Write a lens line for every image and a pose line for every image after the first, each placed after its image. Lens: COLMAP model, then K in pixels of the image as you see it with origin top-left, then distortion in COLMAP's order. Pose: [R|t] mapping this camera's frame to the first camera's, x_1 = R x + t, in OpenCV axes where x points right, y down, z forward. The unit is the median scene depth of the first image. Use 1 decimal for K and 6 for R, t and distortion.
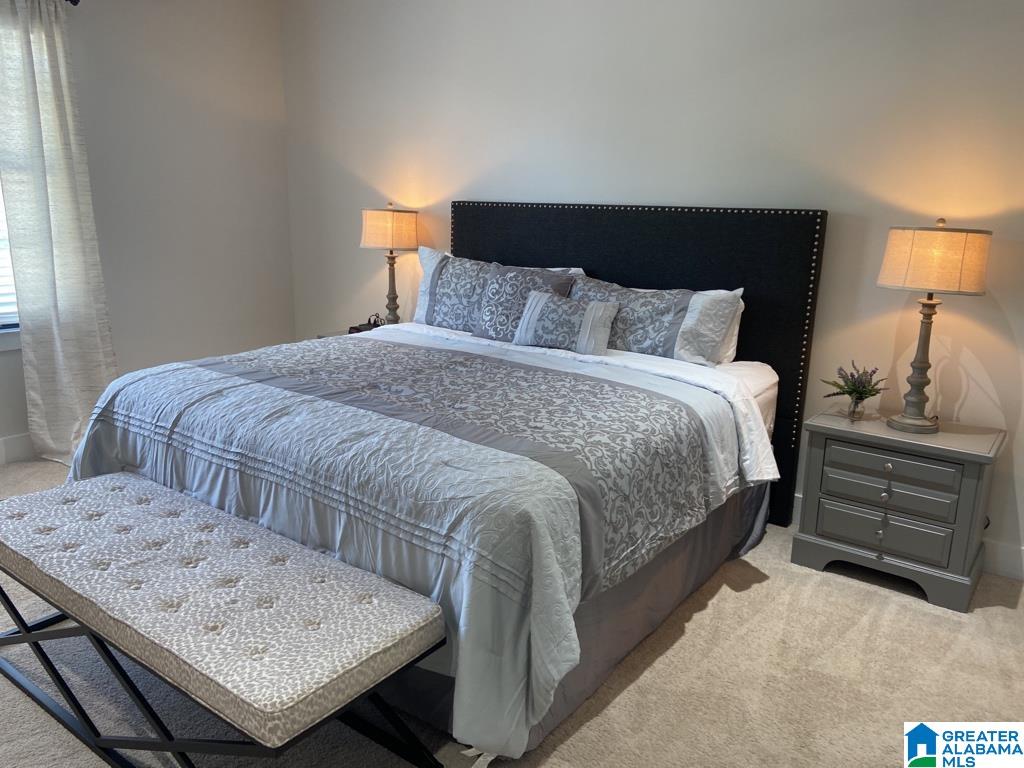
lens RADIAL K [[784.7, 0, 512.0], [0, 784.7, 384.0], [0, 0, 1]] dist [0.130759, -0.171244]
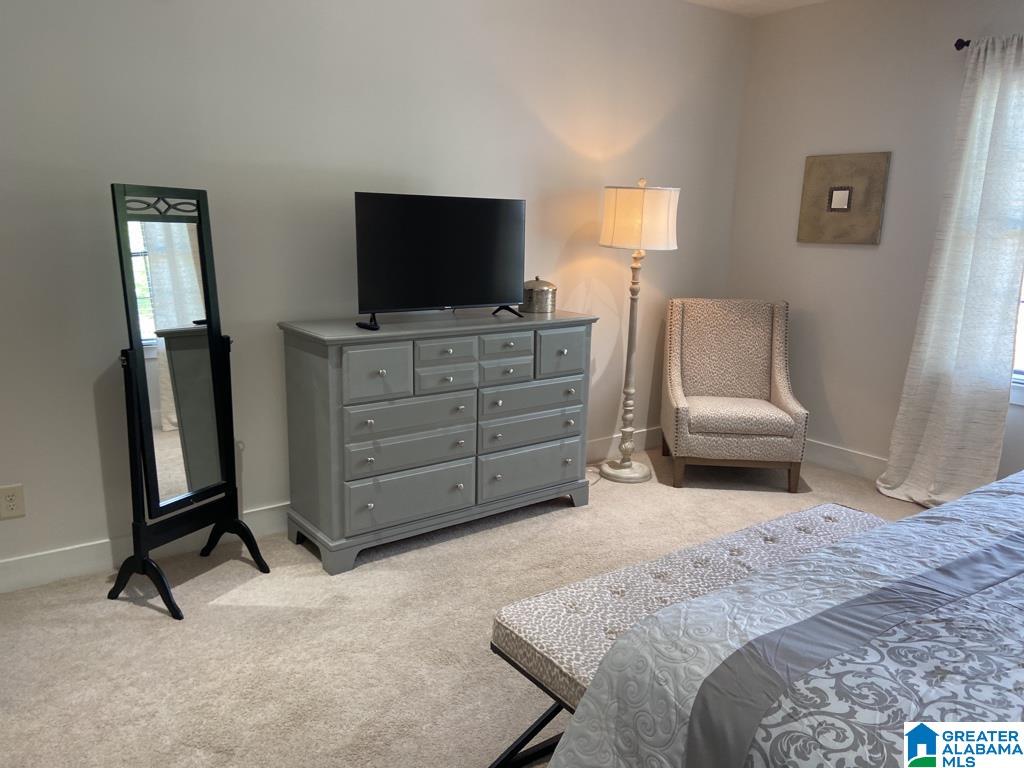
lens RADIAL K [[784.7, 0, 512.0], [0, 784.7, 384.0], [0, 0, 1]] dist [0.130759, -0.171244]
pose [[-0.280917, 0.172085, -0.944178, 0.495121], [-0.253155, 0.935665, 0.245853, -0.159483], [0.925742, 0.308088, -0.219280, 0.699819]]
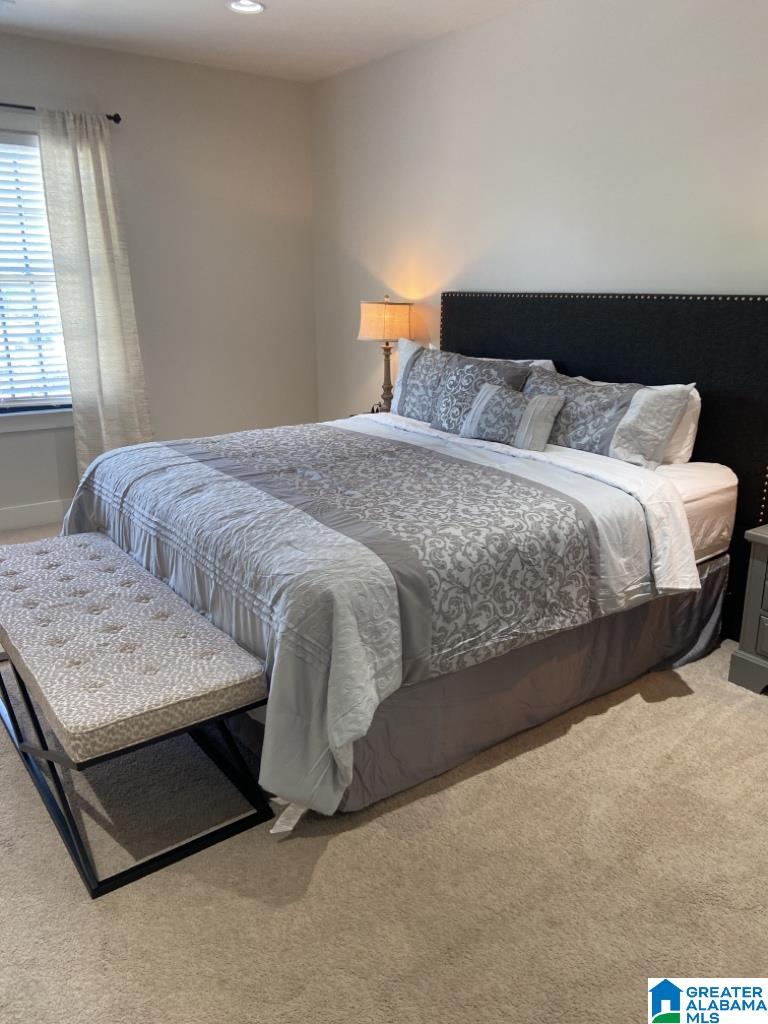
lens RADIAL K [[784.7, 0, 384.0], [0, 784.7, 512.0], [0, 0, 1]] dist [0.130759, -0.171244]
pose [[0.955703, 0.061882, -0.287755, 0.272809], [-0.047762, 0.997297, 0.055841, -0.007057], [0.290433, -0.039623, 0.956075, -0.001893]]
